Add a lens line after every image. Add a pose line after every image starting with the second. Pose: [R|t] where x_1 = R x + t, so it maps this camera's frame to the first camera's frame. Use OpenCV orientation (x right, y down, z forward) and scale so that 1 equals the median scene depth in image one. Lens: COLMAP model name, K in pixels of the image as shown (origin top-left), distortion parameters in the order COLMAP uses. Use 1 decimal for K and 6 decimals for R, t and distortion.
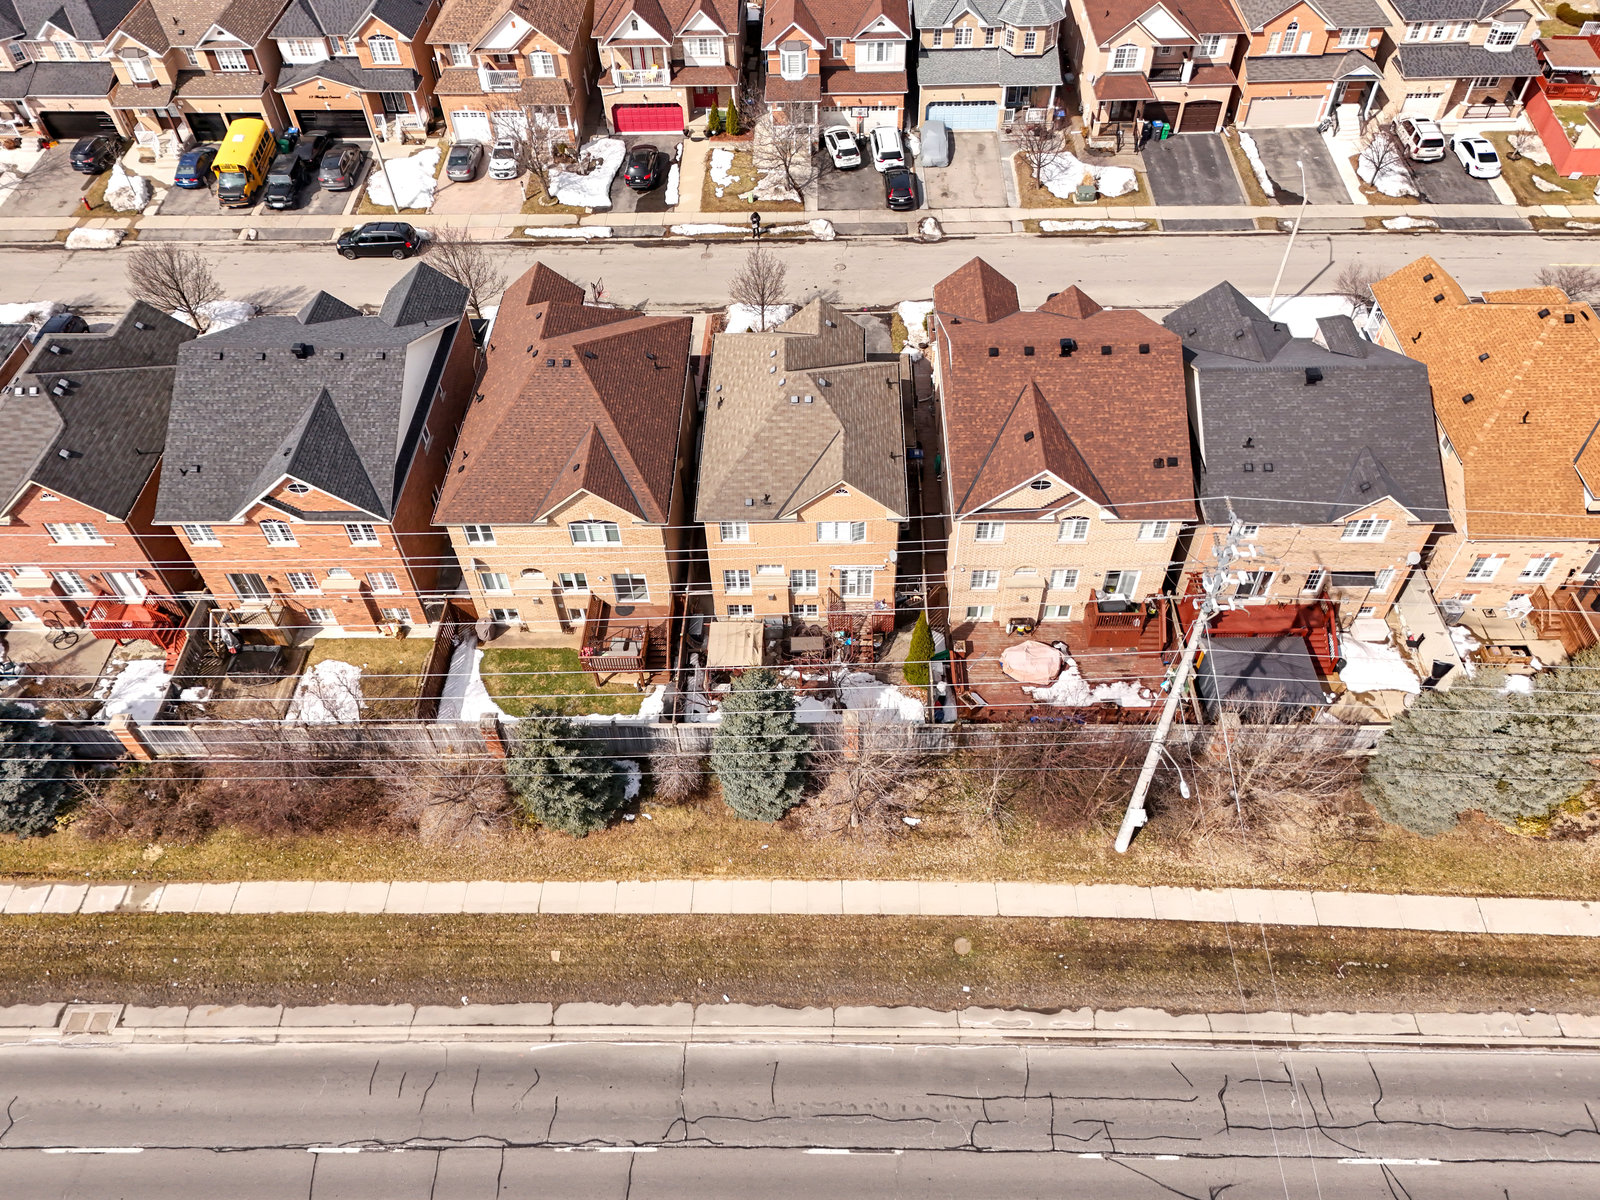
lens RADIAL K [[1172.4, 0, 800.0], [0, 1172.4, 600.0], [0, 0, 1]] dist [0.084785, -0.070387]
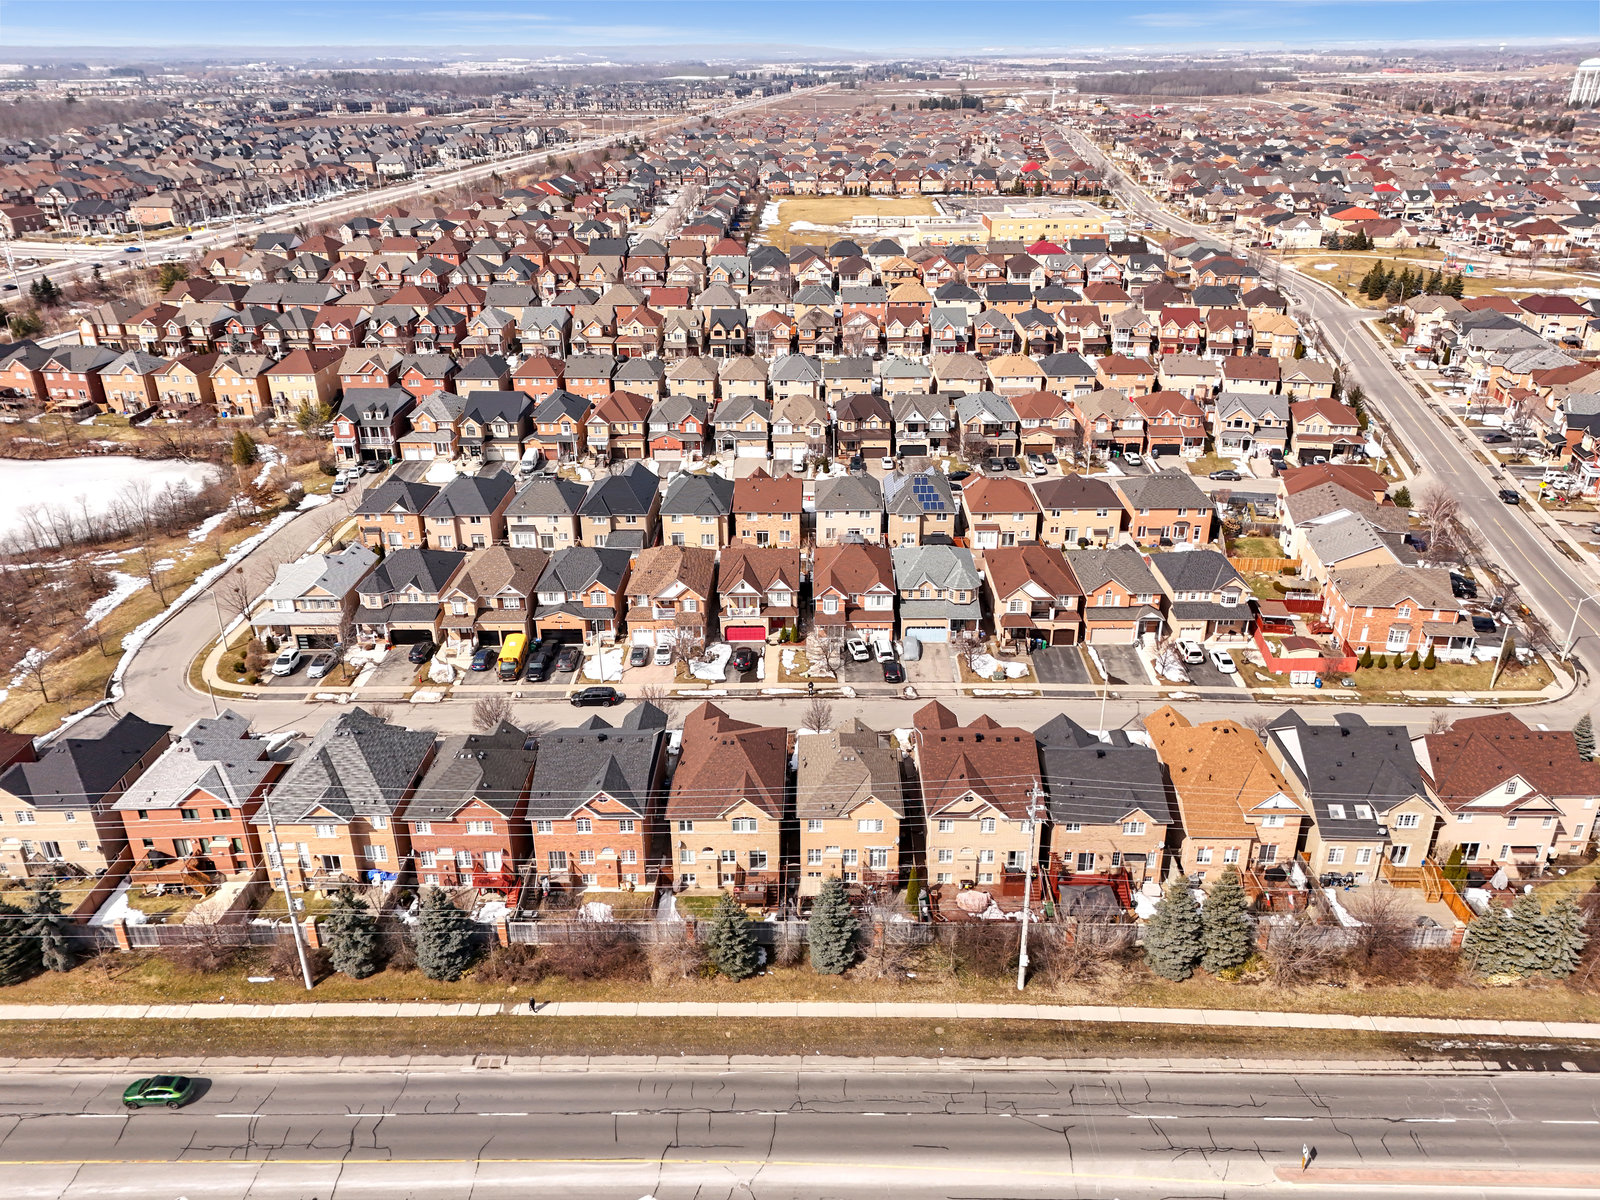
lens RADIAL K [[1168.9, 0, 800.0], [0, 1168.9, 600.0], [0, 0, 1]] dist [0.066081, -0.067013]
pose [[0.999907, 0.010513, 0.008665, -0.095816], [-0.006095, 0.914023, -0.405617, 0.363798], [-0.012184, 0.405527, 0.914002, -0.874199]]
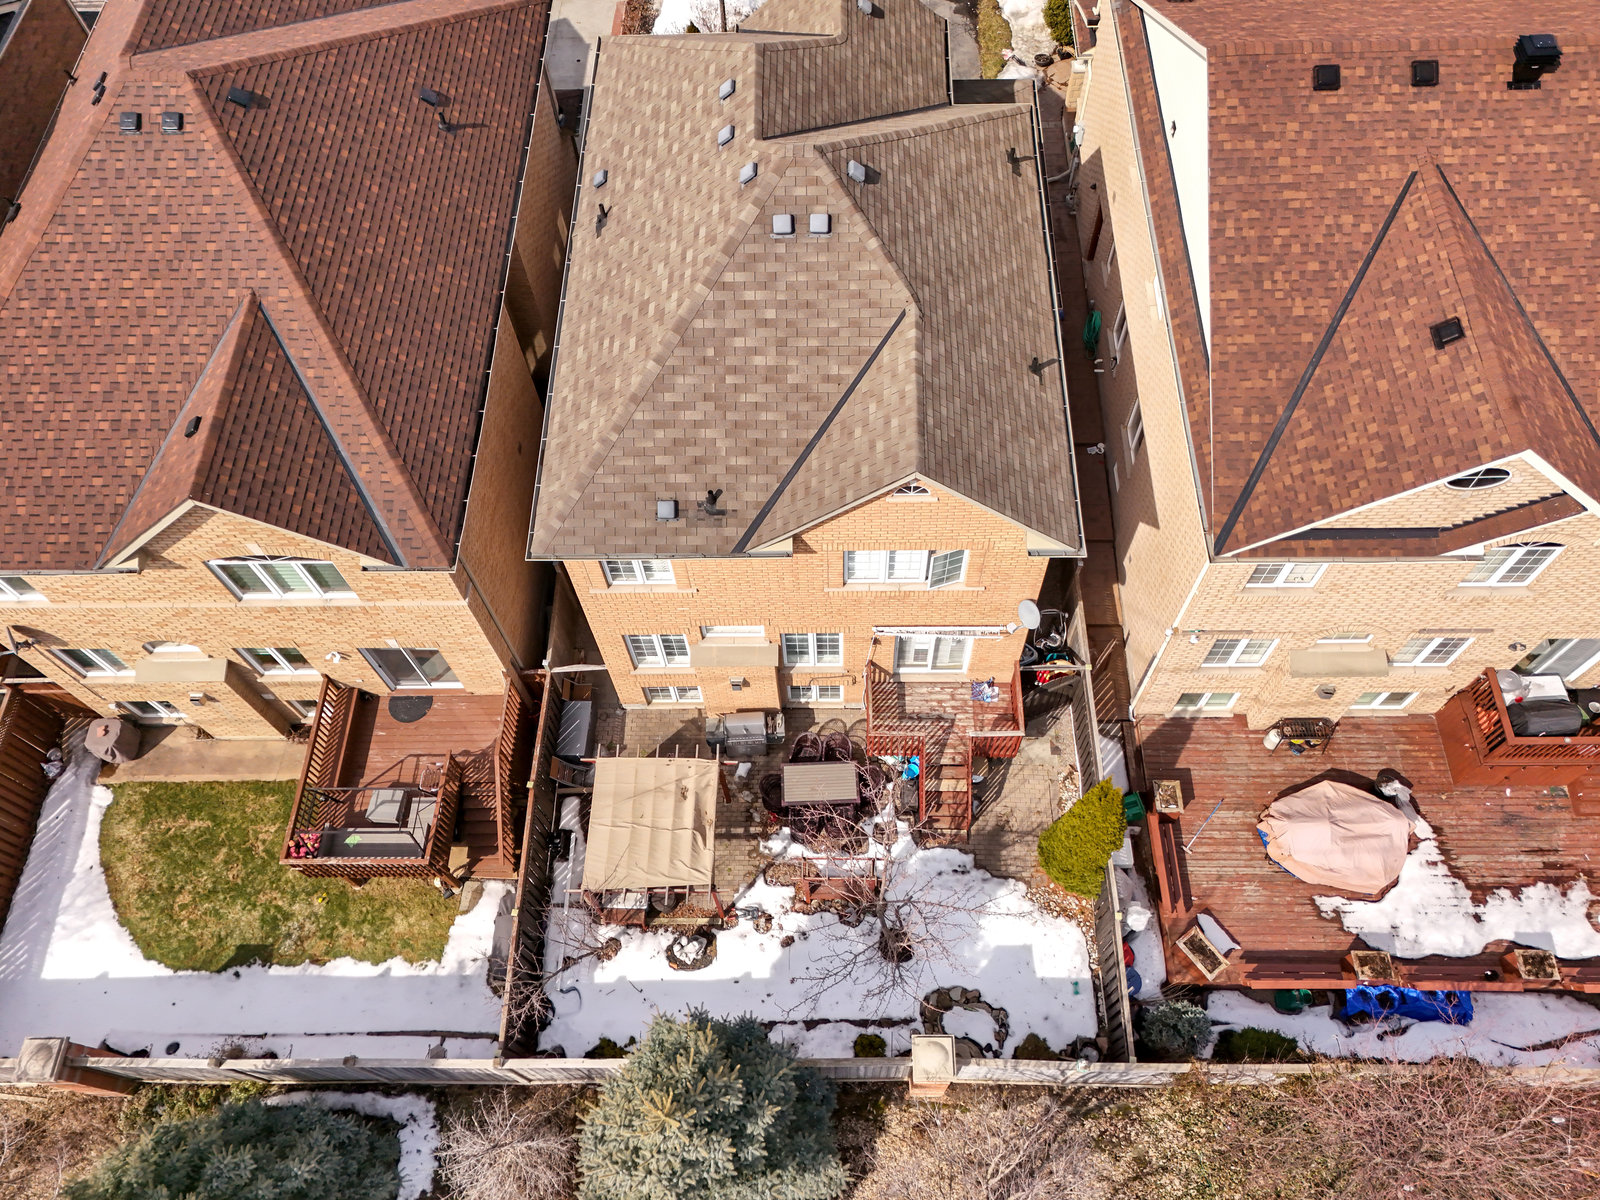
lens RADIAL K [[1168.9, 0, 800.0], [0, 1168.9, 600.0], [0, 0, 1]] dist [0.066081, -0.067013]
pose [[0.999932, -0.011208, -0.003126, 0.000738], [0.011617, 0.976992, 0.212960, -0.123677], [0.000667, -0.212982, 0.977056, 0.567670]]
